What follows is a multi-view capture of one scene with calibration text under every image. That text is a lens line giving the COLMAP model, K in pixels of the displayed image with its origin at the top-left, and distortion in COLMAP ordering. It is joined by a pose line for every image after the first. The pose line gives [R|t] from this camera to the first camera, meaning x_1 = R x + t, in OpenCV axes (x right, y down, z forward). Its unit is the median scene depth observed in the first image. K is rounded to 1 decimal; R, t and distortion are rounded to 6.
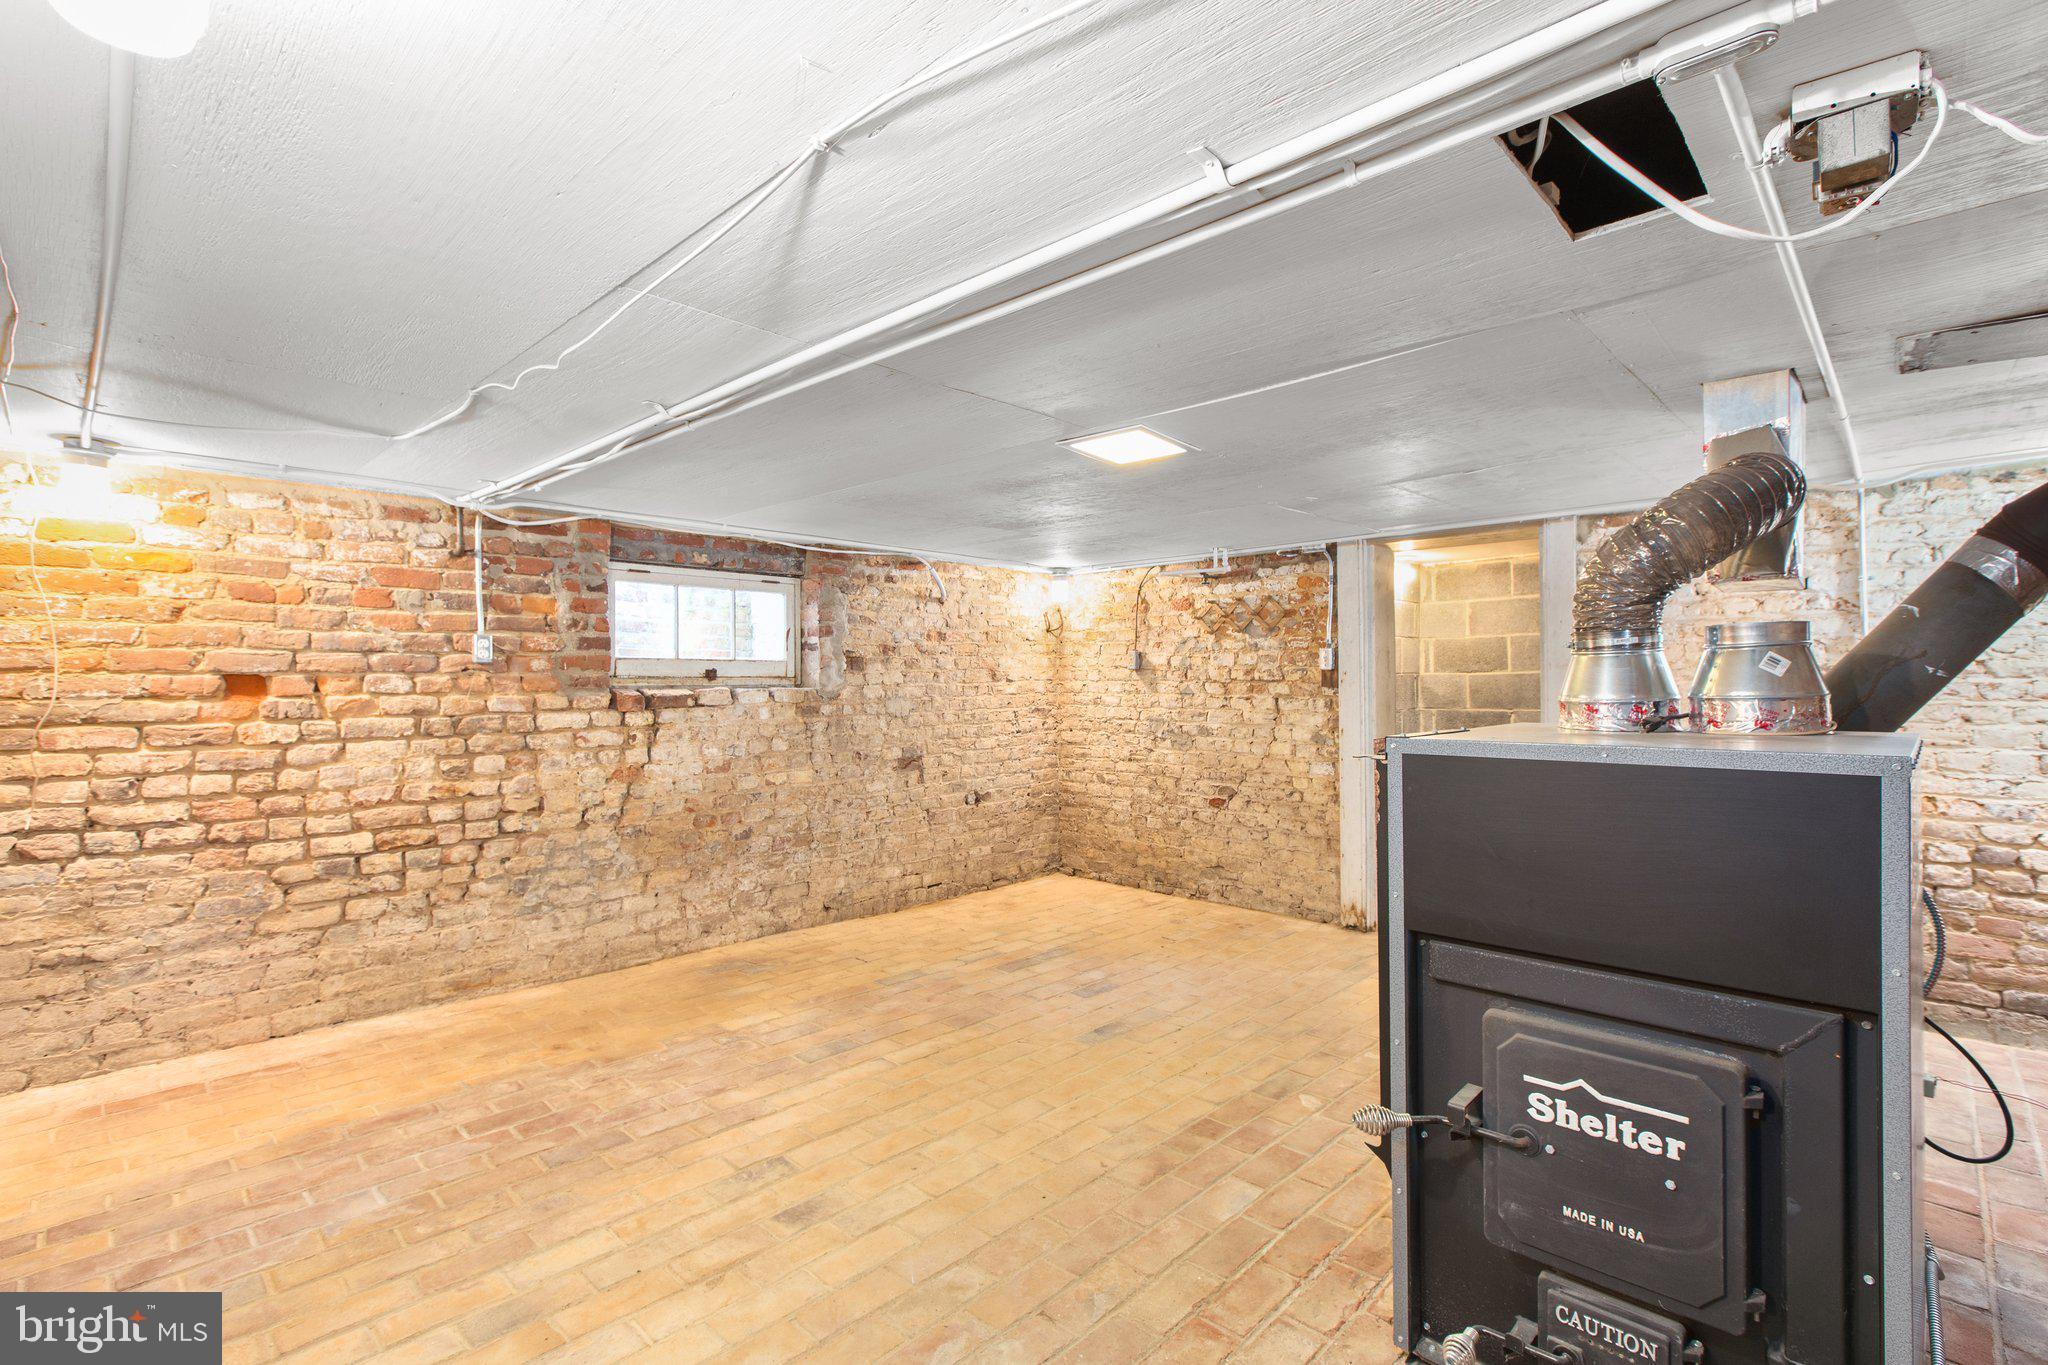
lens RADIAL K [[919.0, 0, 1020.1], [0, 919.0, 677.2], [0, 0, 1]] dist [0.000500, -0.000796]
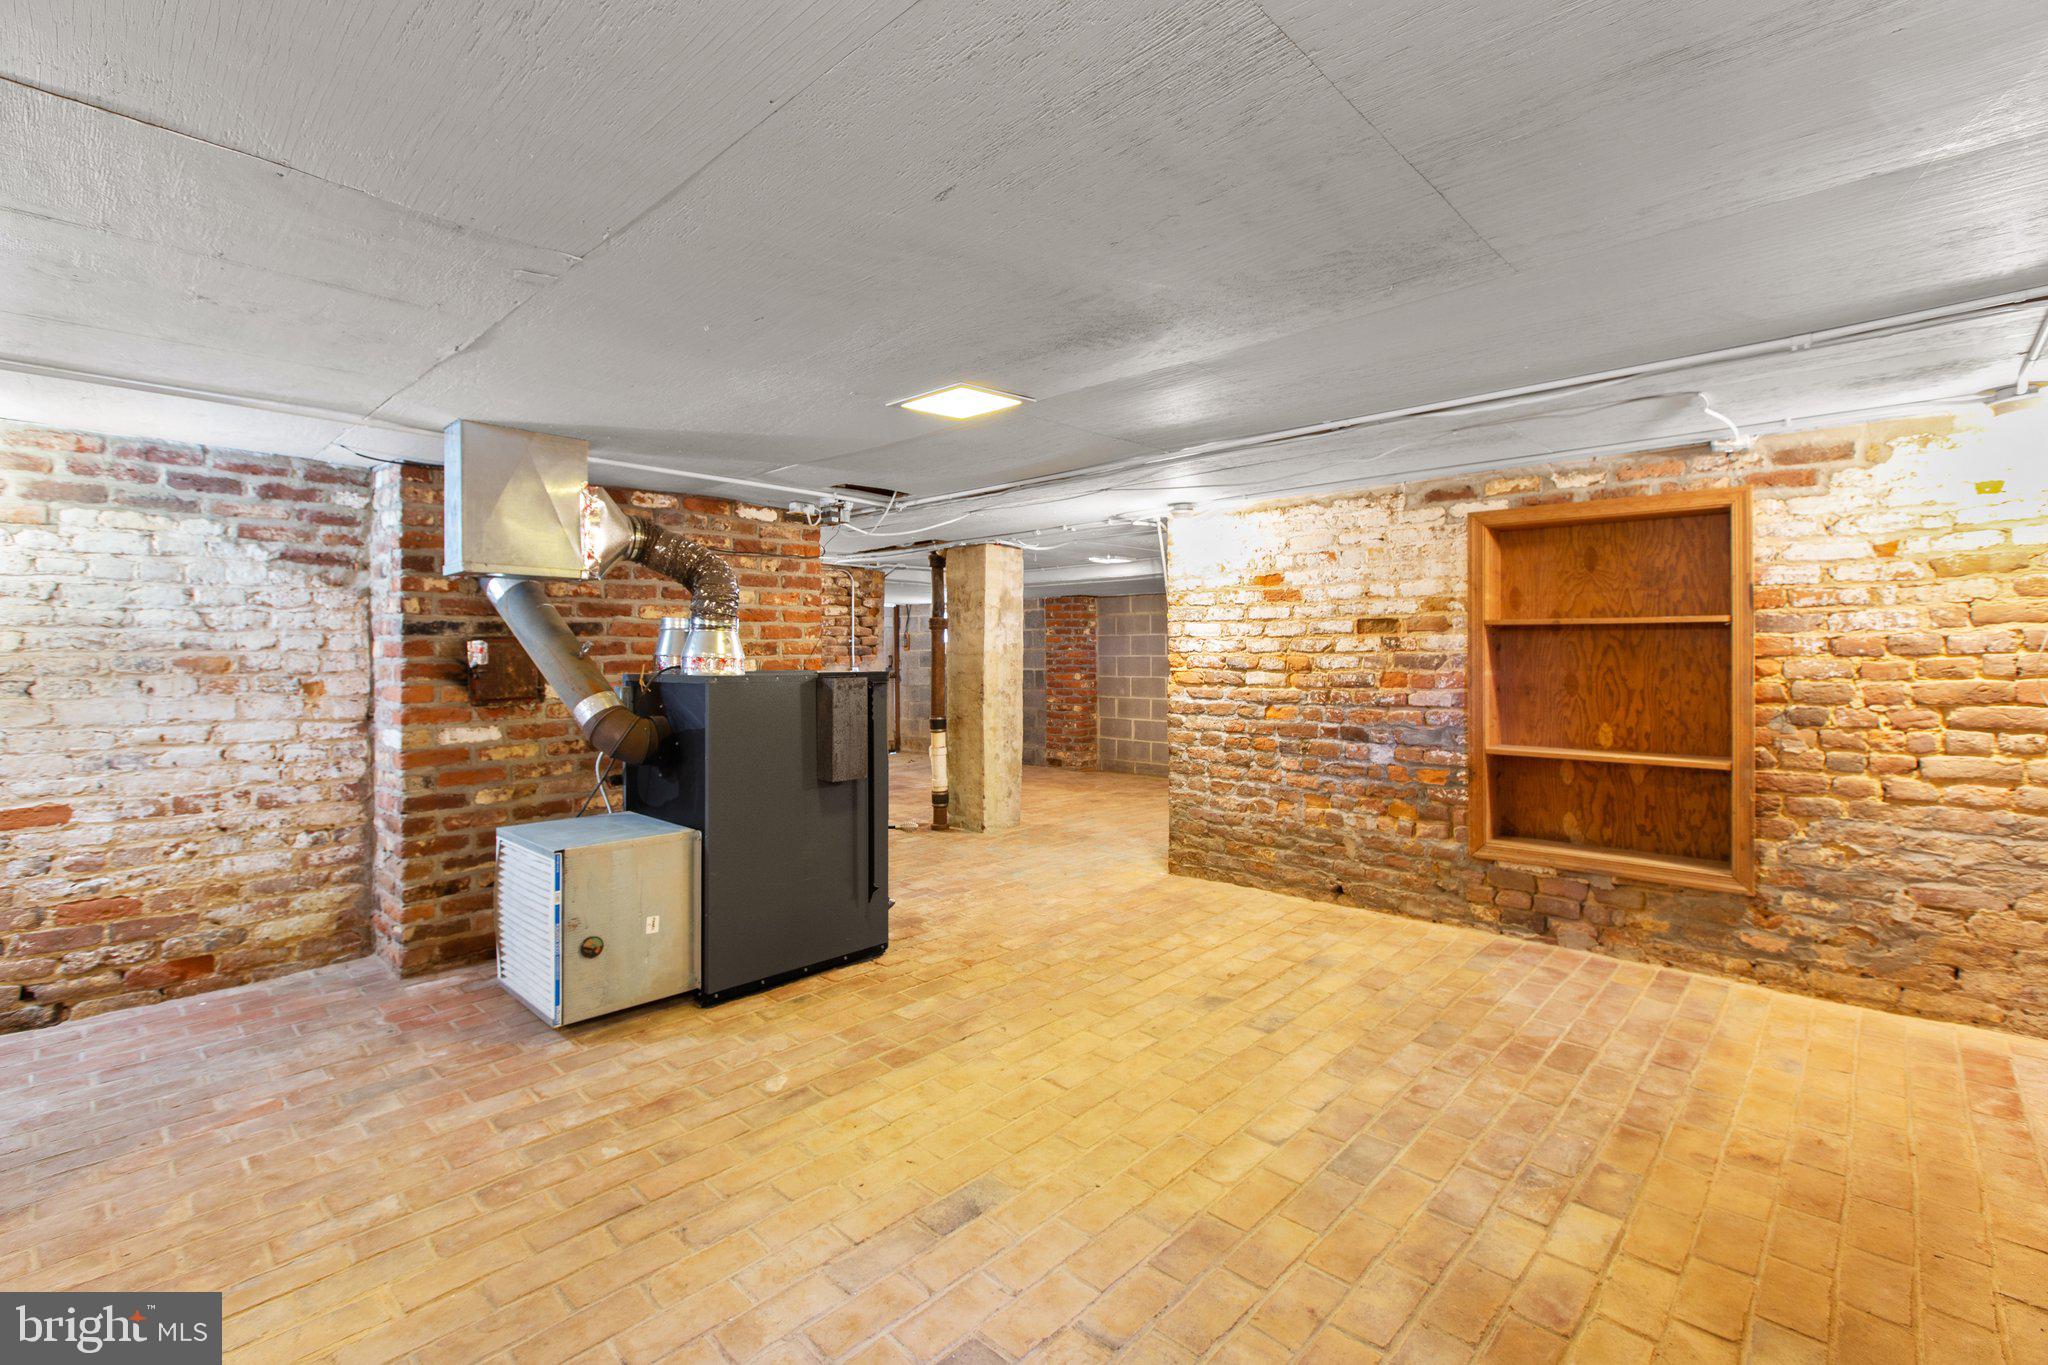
lens RADIAL K [[919.0, 0, 1025.2], [0, 919.0, 670.9], [0, 0, 1]] dist [0.000500, -0.000796]
pose [[-0.999752, 0.010548, -0.019604, 0.071534], [0.010252, 0.999833, 0.015131, 0.020615], [0.019760, 0.014926, -0.999693, 1.981244]]
